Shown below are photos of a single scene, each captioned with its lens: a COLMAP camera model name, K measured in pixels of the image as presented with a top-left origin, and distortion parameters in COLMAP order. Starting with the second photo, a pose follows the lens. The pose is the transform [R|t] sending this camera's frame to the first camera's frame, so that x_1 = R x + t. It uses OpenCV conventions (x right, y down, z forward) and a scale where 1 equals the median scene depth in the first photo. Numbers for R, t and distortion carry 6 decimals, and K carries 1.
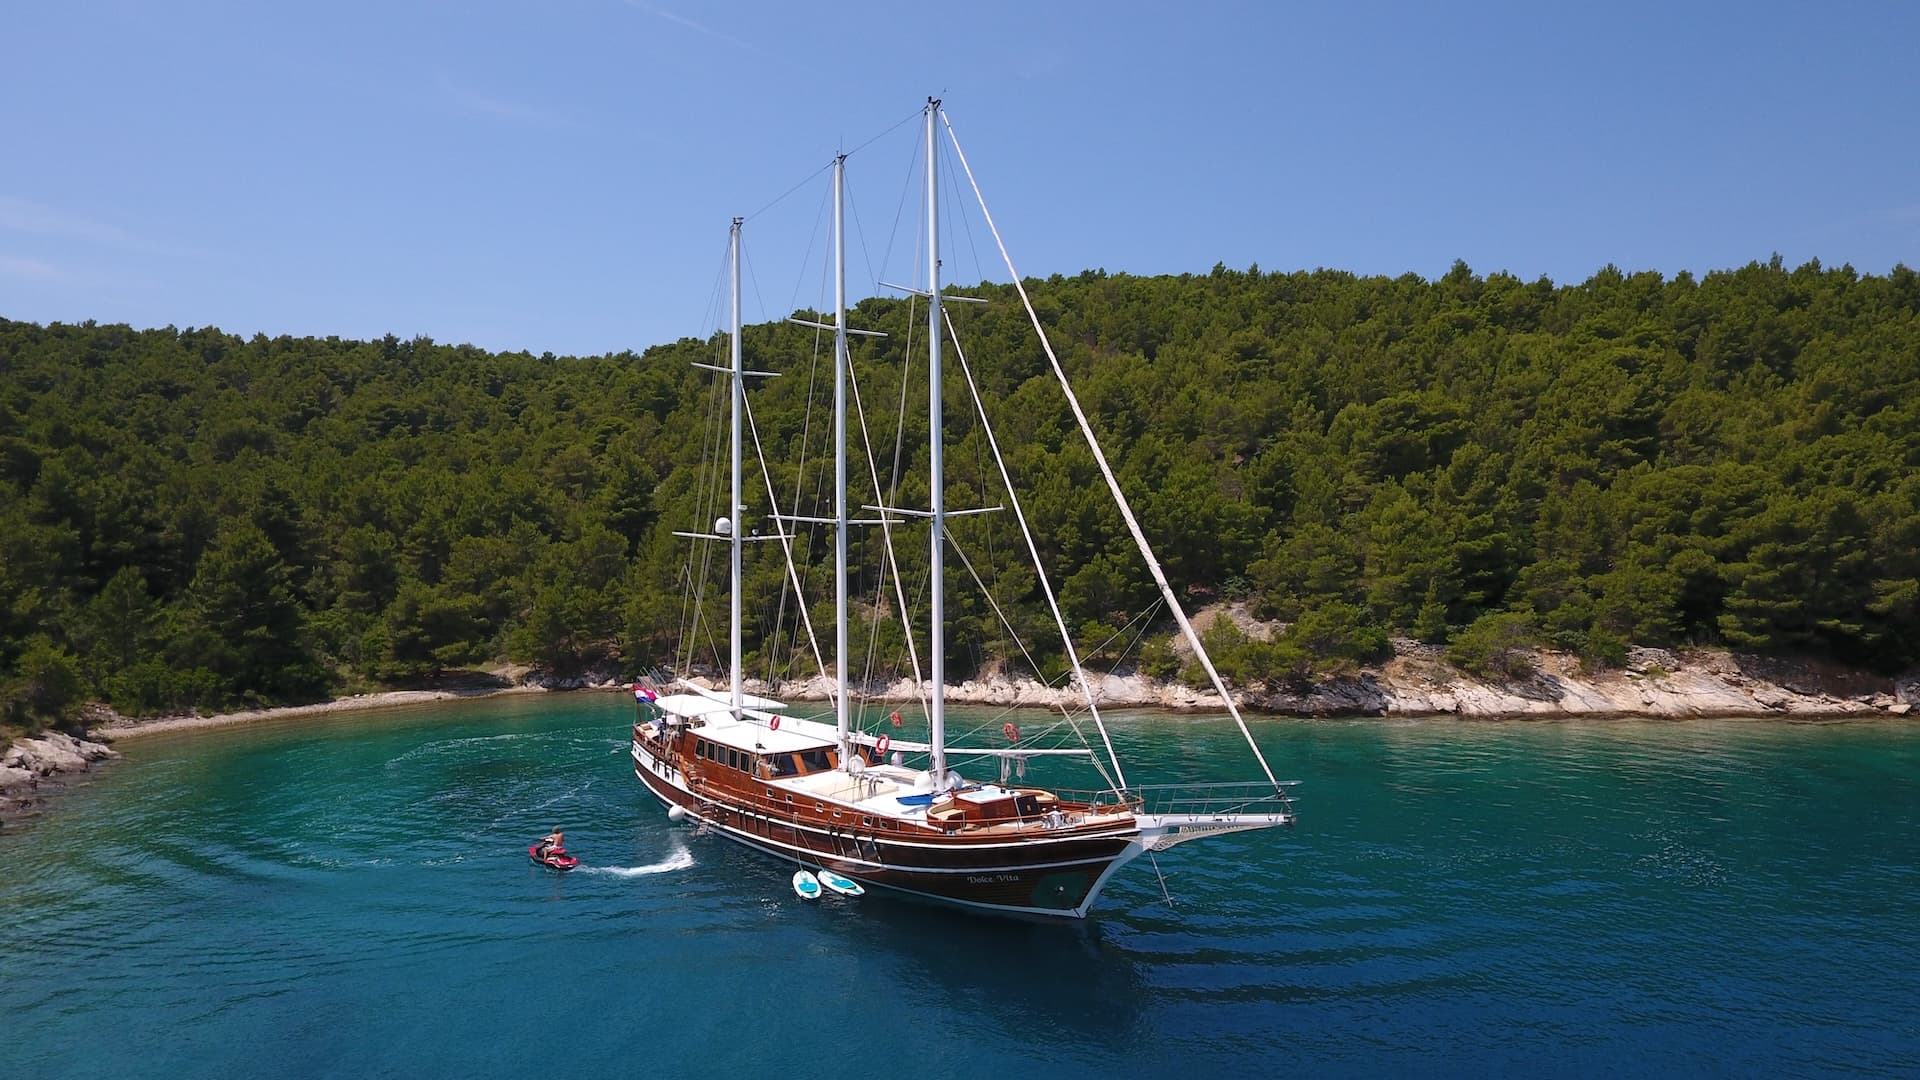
lens RADIAL K [[1138.9, 0, 960.0], [0, 1138.9, 540.0], [0, 0, 1]] dist [0.001539, 0.000413]
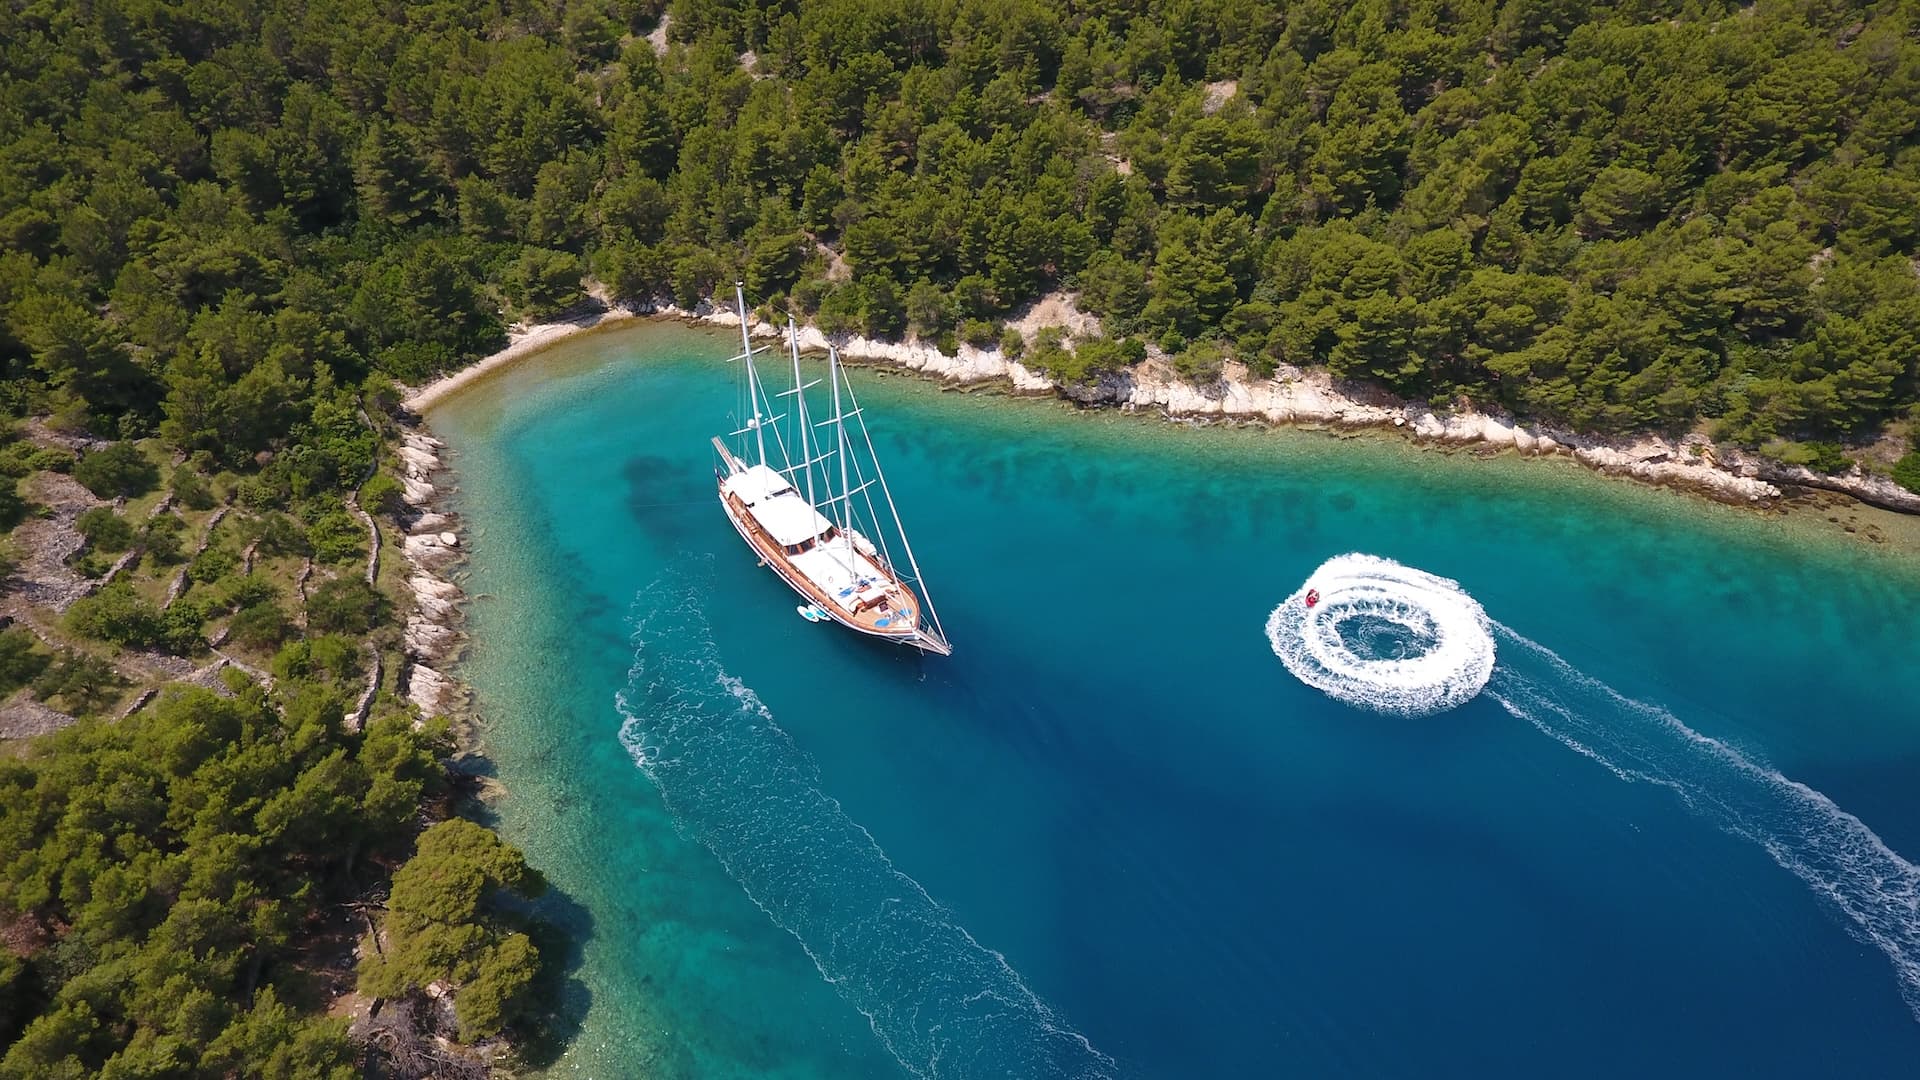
lens RADIAL K [[1138.9, 0, 960.0], [0, 1138.9, 540.0], [0, 0, 1]] dist [0.001539, 0.000413]
pose [[0.999886, 0.011236, -0.010049, 0.122543], [-0.002311, 0.772992, 0.634412, -0.733673], [0.014896, -0.634317, 0.772930, -0.460165]]
